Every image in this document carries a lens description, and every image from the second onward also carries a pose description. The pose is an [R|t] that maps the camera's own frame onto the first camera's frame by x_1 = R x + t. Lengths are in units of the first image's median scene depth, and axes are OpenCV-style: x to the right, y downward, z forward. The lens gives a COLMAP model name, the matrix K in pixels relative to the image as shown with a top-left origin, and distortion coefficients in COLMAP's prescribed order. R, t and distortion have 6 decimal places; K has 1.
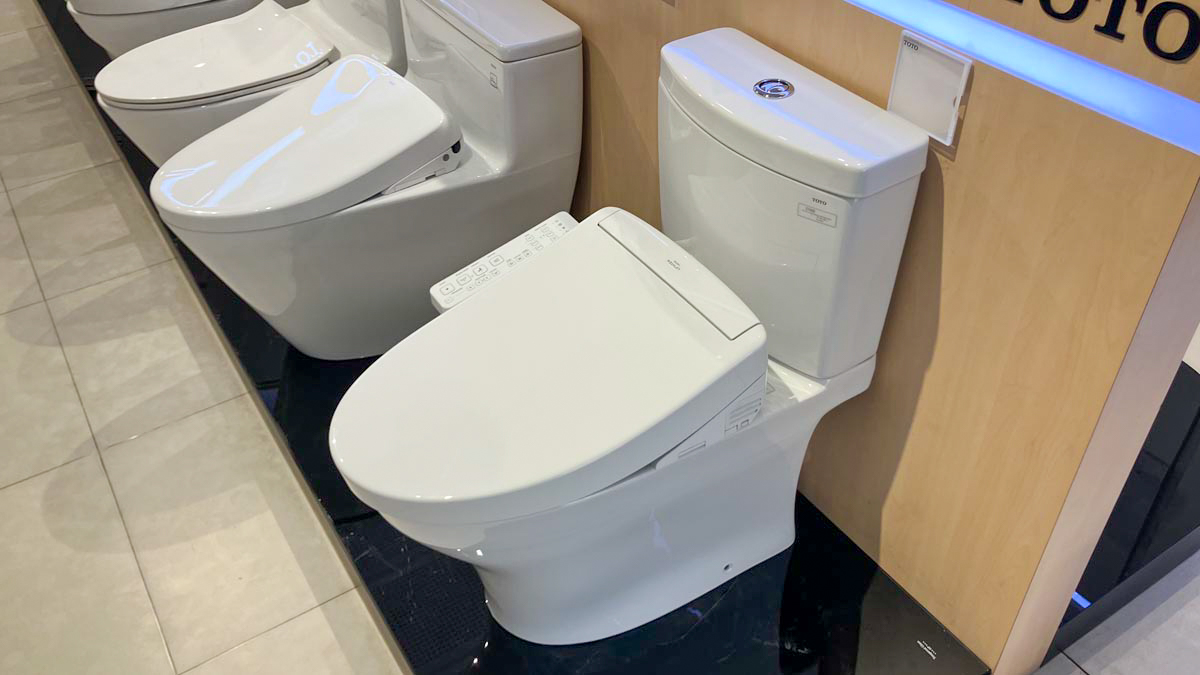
lens RADIAL K [[980.8, 0, 611.1], [0, 980.8, 342.7], [0, 0, 1]] dist [0.016586, -0.035880]
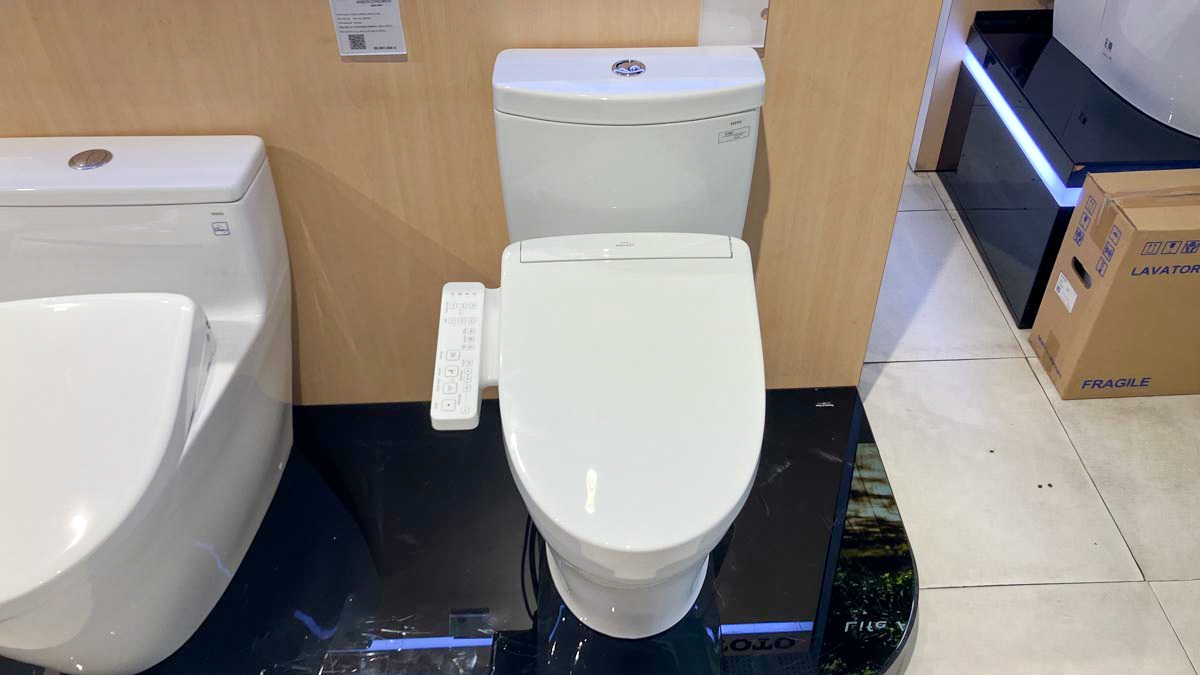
lens RADIAL K [[980.8, 0, 600.7], [0, 980.8, 328.2], [0, 0, 1]] dist [0.016586, -0.035880]
pose [[0.516298, -0.540650, 0.664179, -0.825448], [0.552329, 0.802905, 0.224223, -0.297795], [-0.654499, 0.251080, 0.713155, 0.264020]]
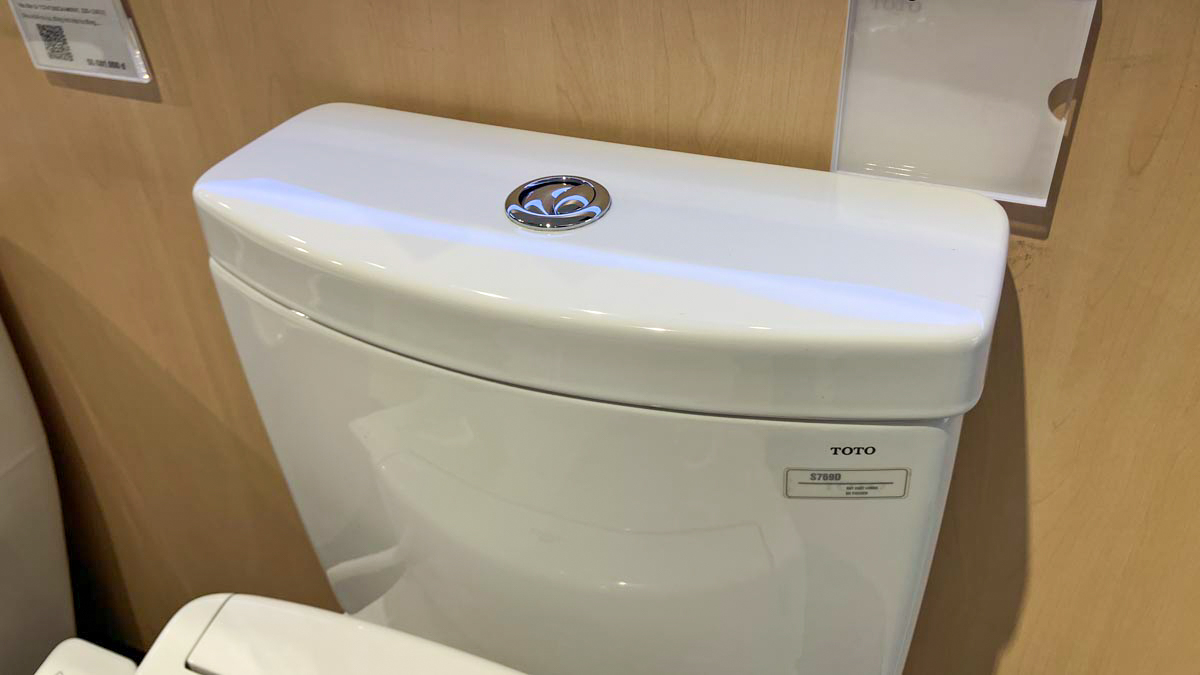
lens RADIAL K [[980.8, 0, 604.7], [0, 980.8, 347.7], [0, 0, 1]] dist [0.016586, -0.035880]
pose [[0.820370, -0.350411, 0.451892, -0.012450], [0.389723, 0.920908, 0.006592, -0.207143], [-0.418461, 0.170705, 0.892048, 0.677761]]
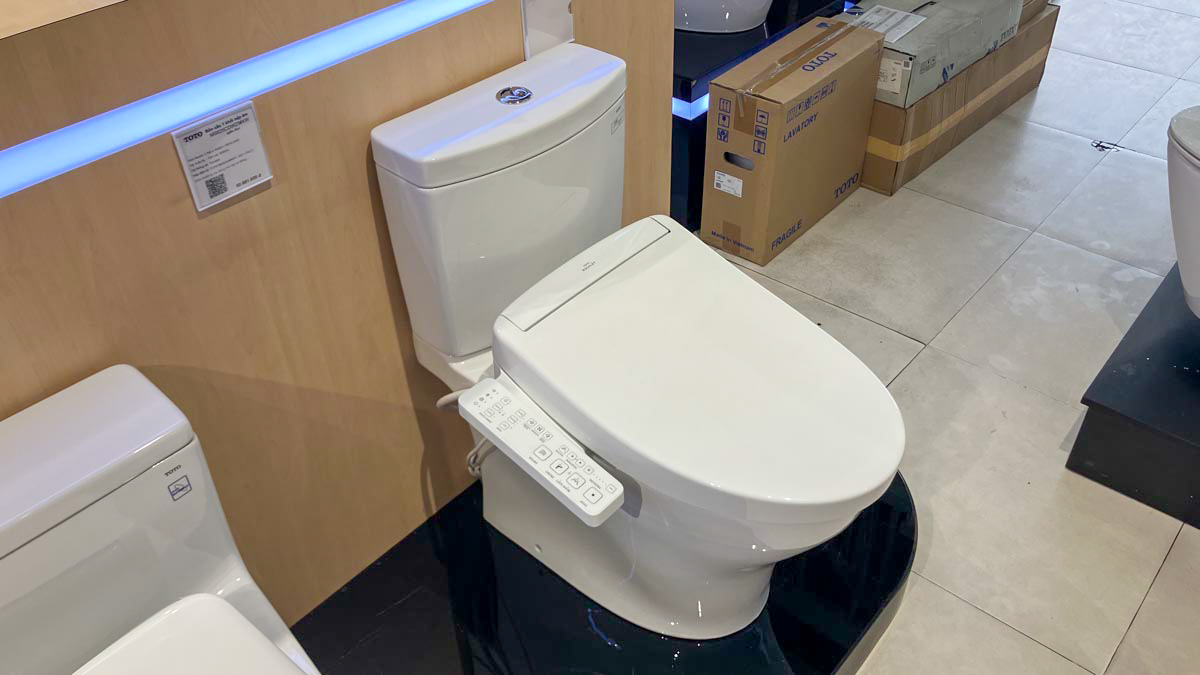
lens RADIAL K [[980.8, 0, 588.5], [0, 980.8, 329.8], [0, 0, 1]] dist [0.016586, -0.035880]
pose [[-0.271940, -0.571946, 0.773904, -0.884858], [0.648530, 0.485225, 0.586486, -0.742502], [-0.710956, 0.661388, 0.238972, 0.871311]]
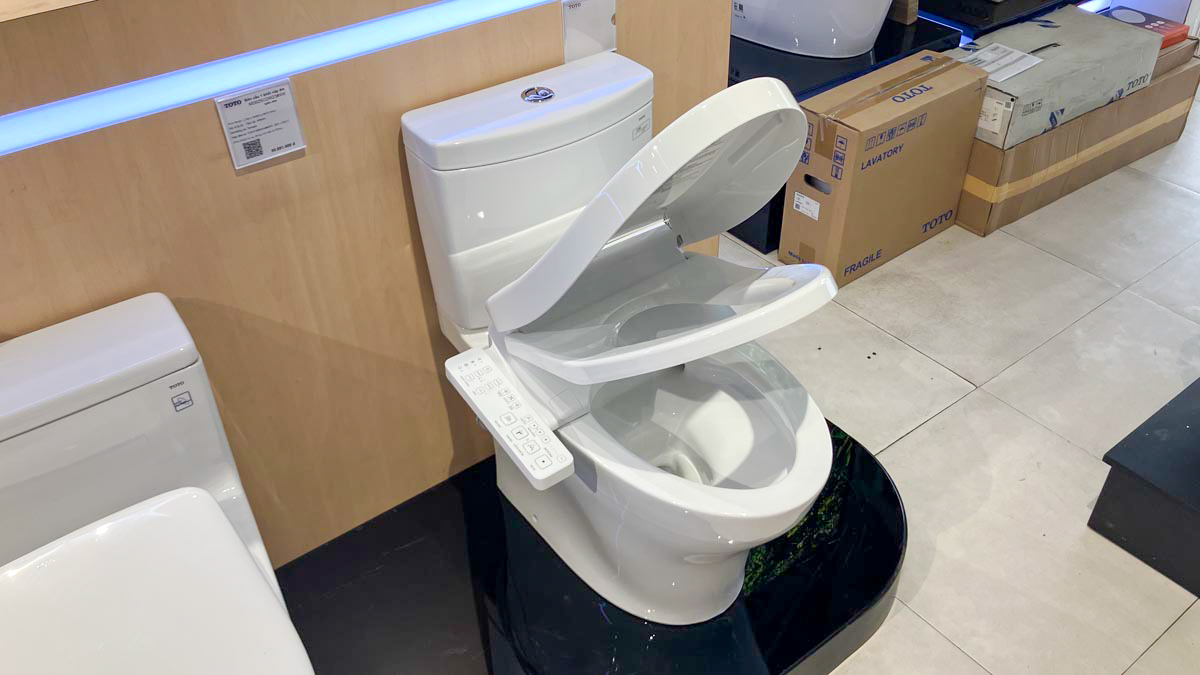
lens RADIAL K [[980.8, 0, 596.8], [0, 980.8, 349.7], [0, 0, 1]] dist [0.016586, -0.035880]
pose [[-0.072870, -0.599230, 0.797254, -1.013332], [0.666756, 0.565214, 0.485767, -0.634603], [-0.741705, 0.566972, 0.358353, 0.707834]]
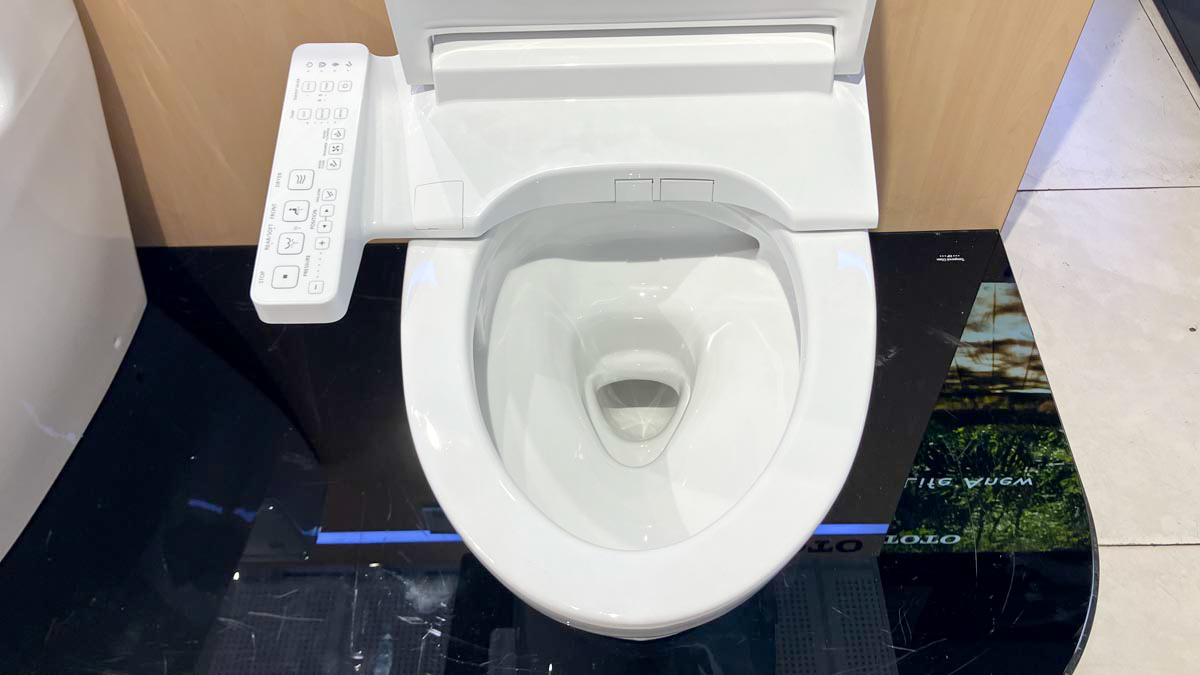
lens RADIAL K [[980.8, 0, 605.7], [0, 980.8, 370.4], [0, 0, 1]] dist [0.016586, -0.035880]
pose [[0.545554, -0.667735, 0.506459, -0.440904], [0.558125, 0.740281, 0.374807, -0.140407], [-0.625193, 0.078190, 0.776543, 0.632339]]
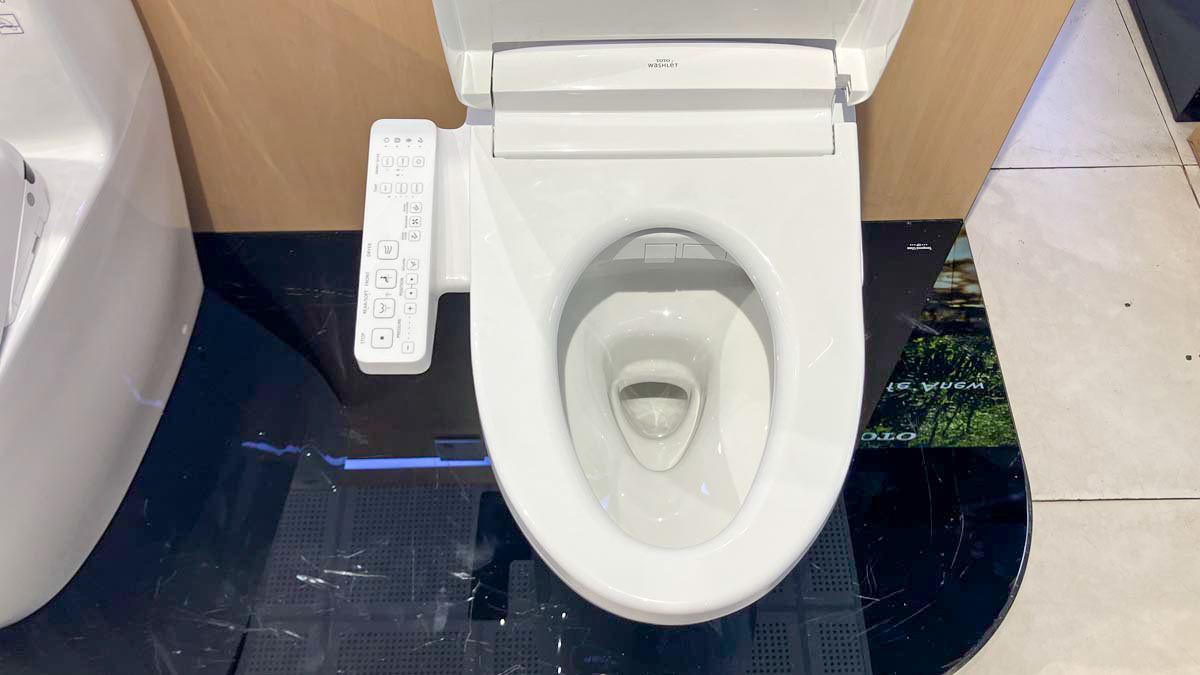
lens RADIAL K [[980.8, 0, 597.6], [0, 980.8, 355.6], [0, 0, 1]] dist [0.016586, -0.035880]
pose [[0.531606, -0.723453, 0.440466, -0.452032], [0.544183, 0.690235, 0.476907, -0.321159], [-0.649045, -0.013832, 0.760624, 0.554603]]
